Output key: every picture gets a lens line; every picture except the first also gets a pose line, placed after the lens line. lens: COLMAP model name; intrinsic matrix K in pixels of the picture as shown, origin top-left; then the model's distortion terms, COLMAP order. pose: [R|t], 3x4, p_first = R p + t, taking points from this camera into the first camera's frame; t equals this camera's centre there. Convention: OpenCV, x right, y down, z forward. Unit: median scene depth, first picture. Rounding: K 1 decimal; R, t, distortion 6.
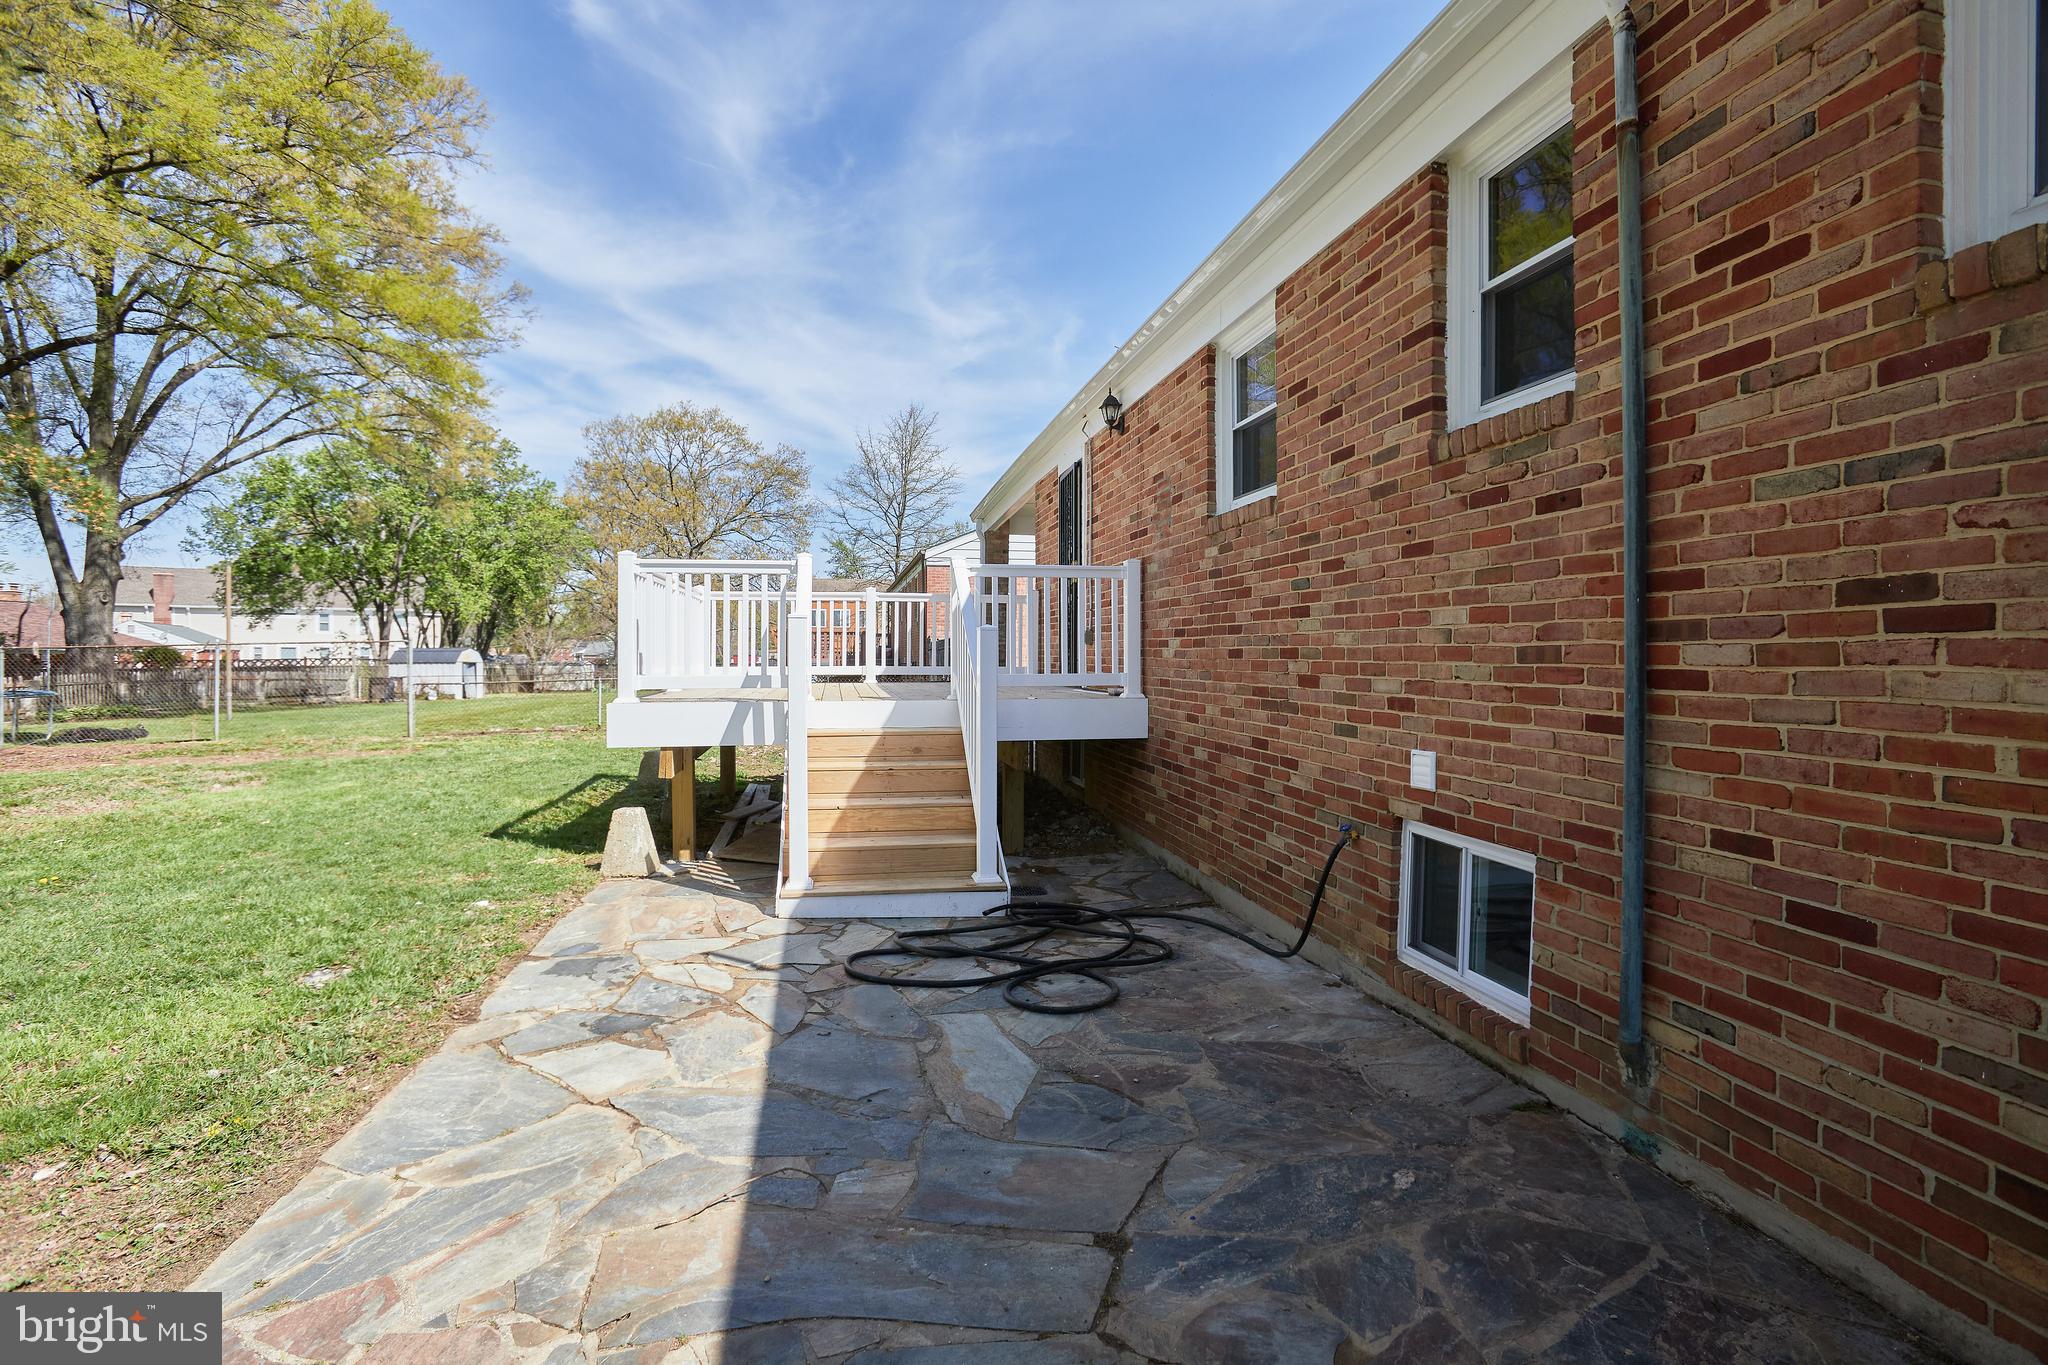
lens RADIAL K [[942.2, 0, 1011.7], [0, 942.2, 648.3], [0, 0, 1]] dist [0.019674, -0.000248]
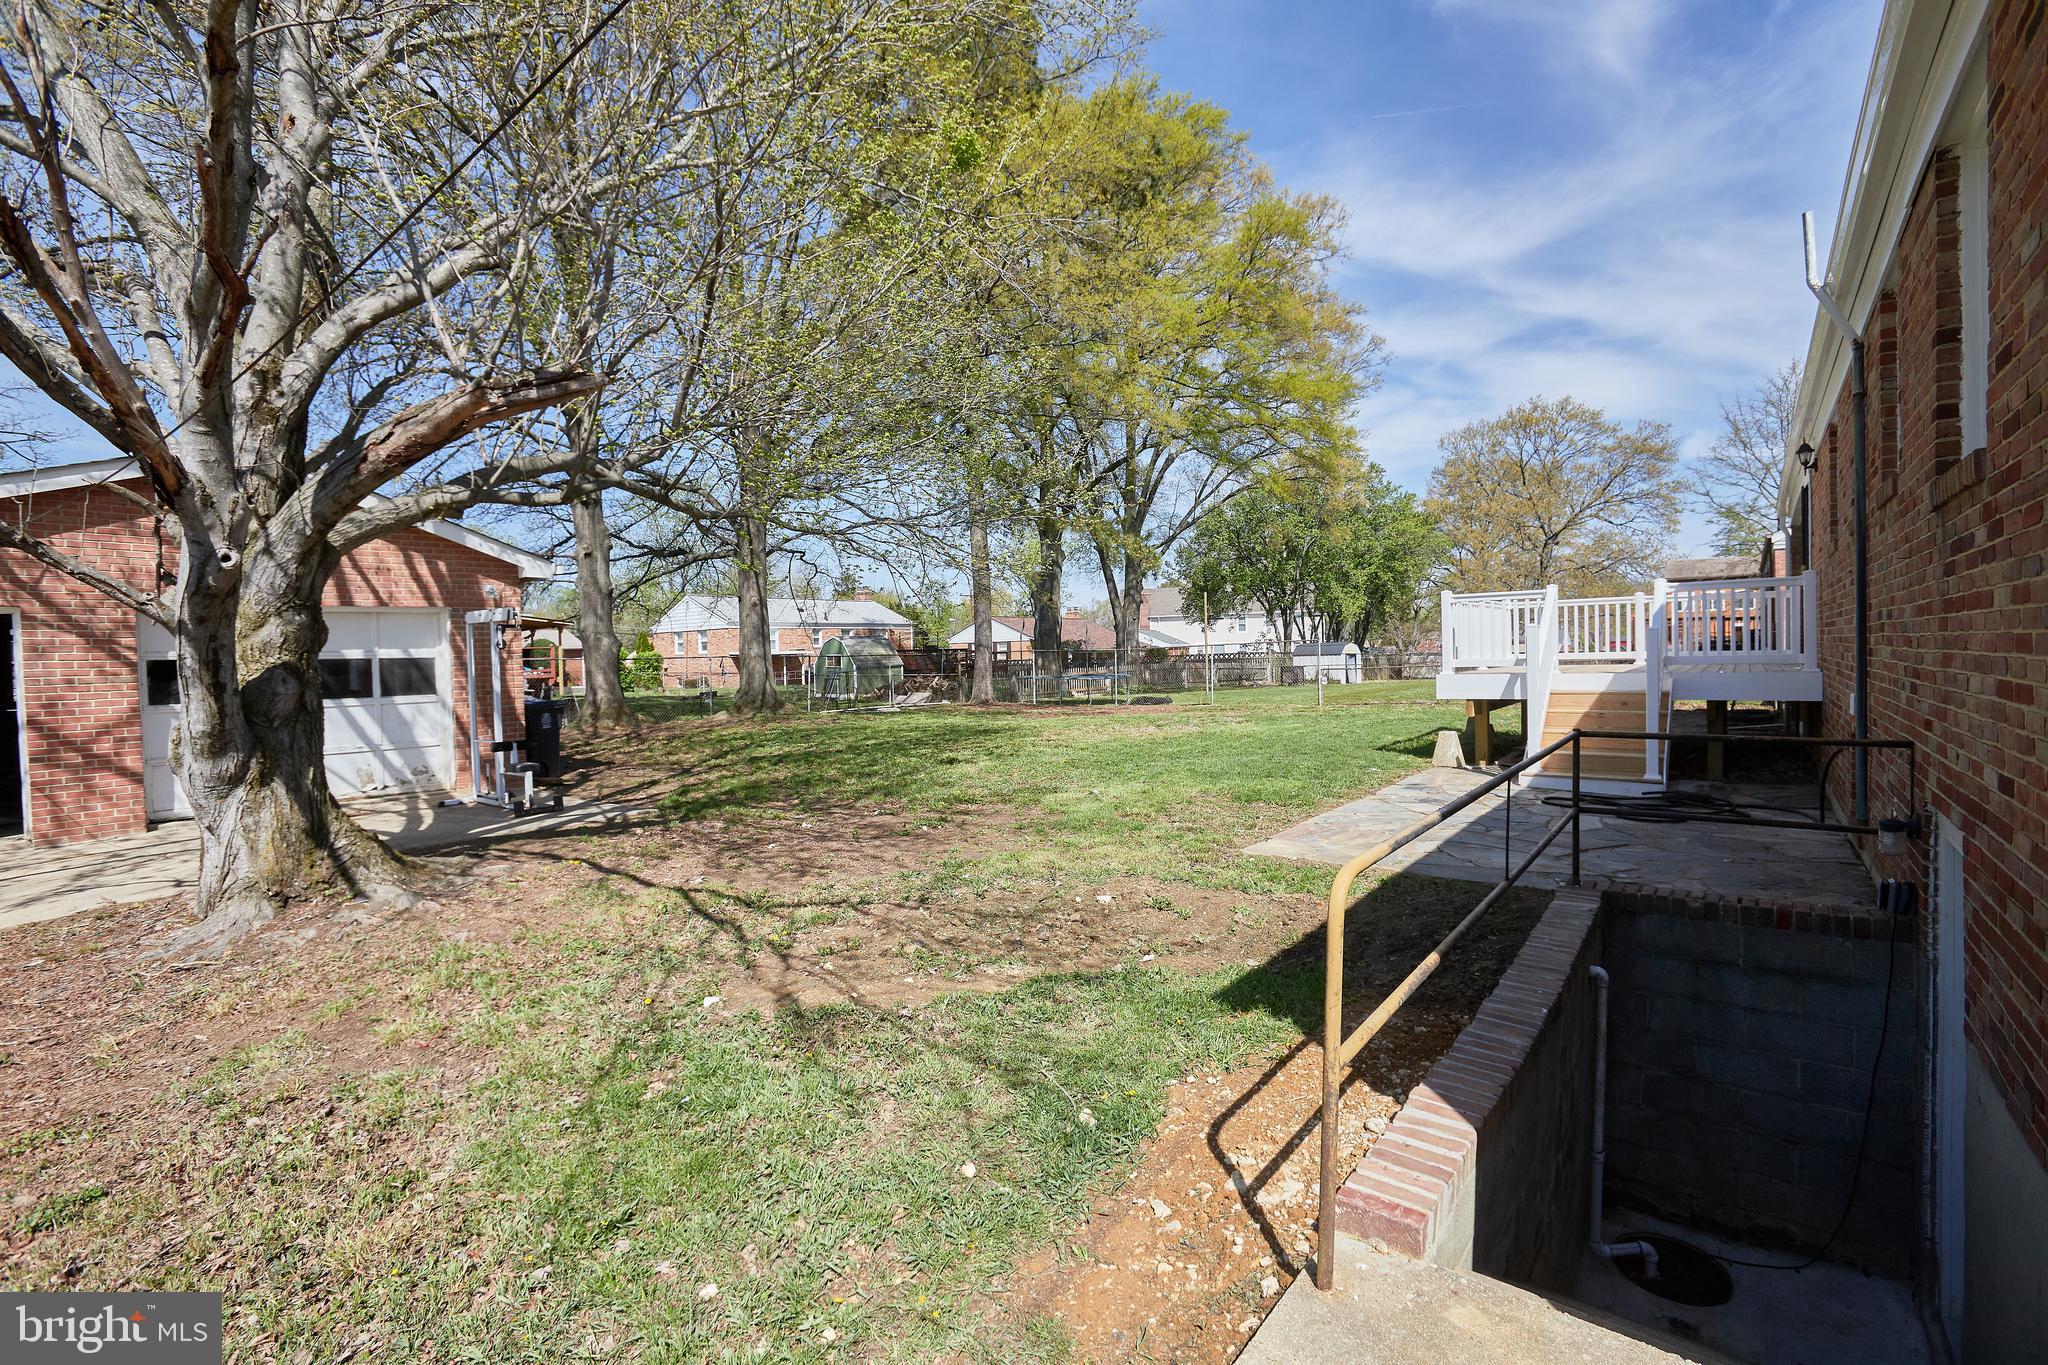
lens RADIAL K [[942.2, 0, 1011.7], [0, 942.2, 648.3], [0, 0, 1]] dist [0.019674, -0.000248]
pose [[0.649195, -0.021756, -0.760311, 0.066668], [0.028972, 0.999573, -0.003864, 0.000094], [0.760070, -0.019519, 0.649548, -0.115801]]
